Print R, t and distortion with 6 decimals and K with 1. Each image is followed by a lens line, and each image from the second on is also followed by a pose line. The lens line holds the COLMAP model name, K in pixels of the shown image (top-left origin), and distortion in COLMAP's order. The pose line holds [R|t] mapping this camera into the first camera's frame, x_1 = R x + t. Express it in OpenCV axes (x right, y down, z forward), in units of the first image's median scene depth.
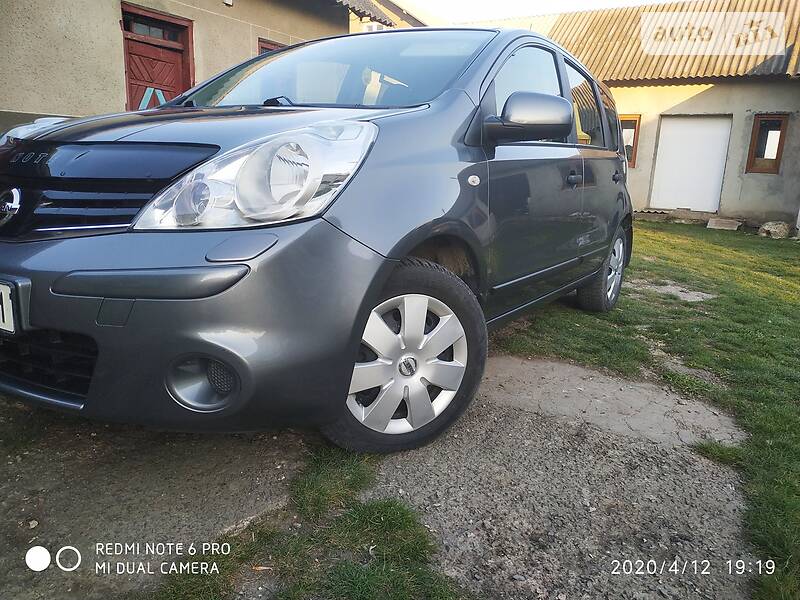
lens RADIAL K [[592.6, 0, 398.8], [0, 592.6, 303.2], [0, 0, 1]] dist [-0.003746, -0.004887]
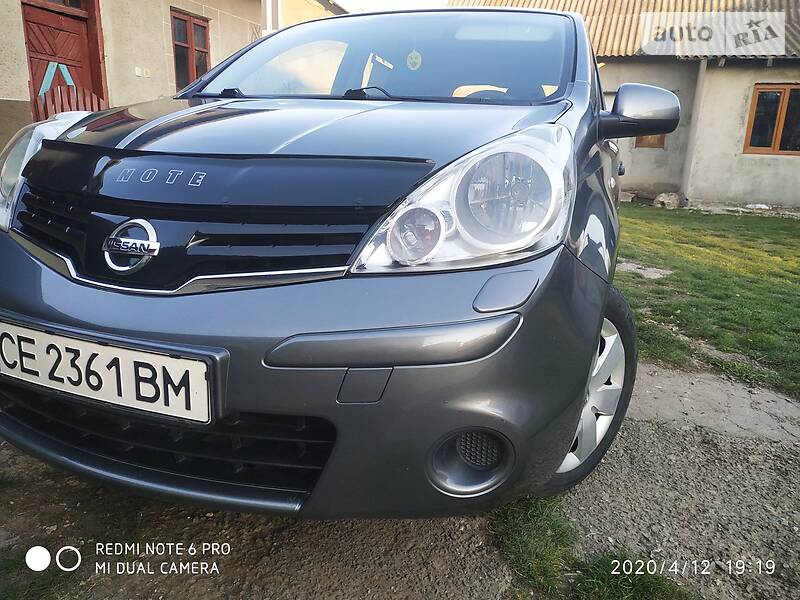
lens RADIAL K [[592.6, 0, 401.1], [0, 592.6, 302.5], [0, 0, 1]] dist [-0.003746, -0.004887]
pose [[0.978012, -0.065938, 0.197852, -0.299116], [0.058233, 0.997310, 0.044519, -0.064863], [-0.200255, -0.032018, 0.979221, 0.125906]]
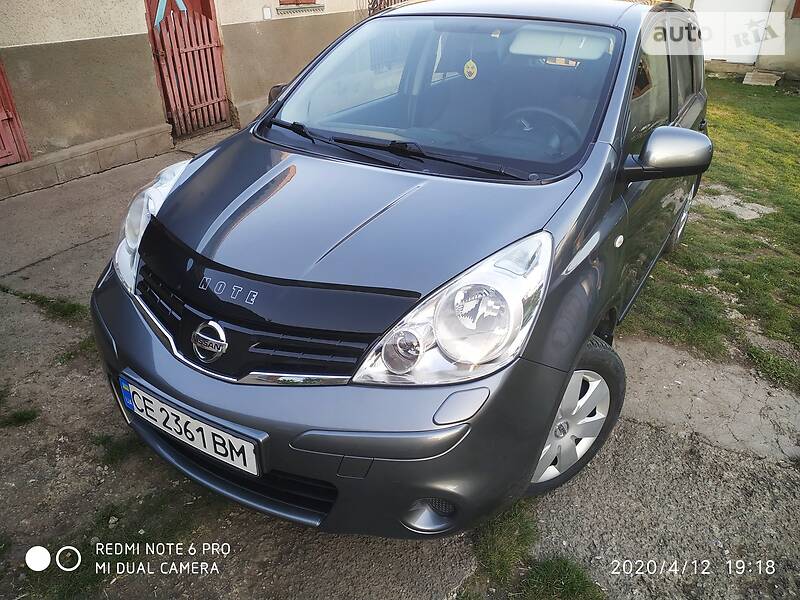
lens RADIAL K [[592.6, 0, 397.5], [0, 592.6, 302.4], [0, 0, 1]] dist [-0.003746, -0.004887]
pose [[0.999116, -0.041457, -0.006996, -0.195083], [0.041838, 0.963986, 0.262641, -0.304215], [-0.004145, -0.262701, 0.964868, -0.007883]]
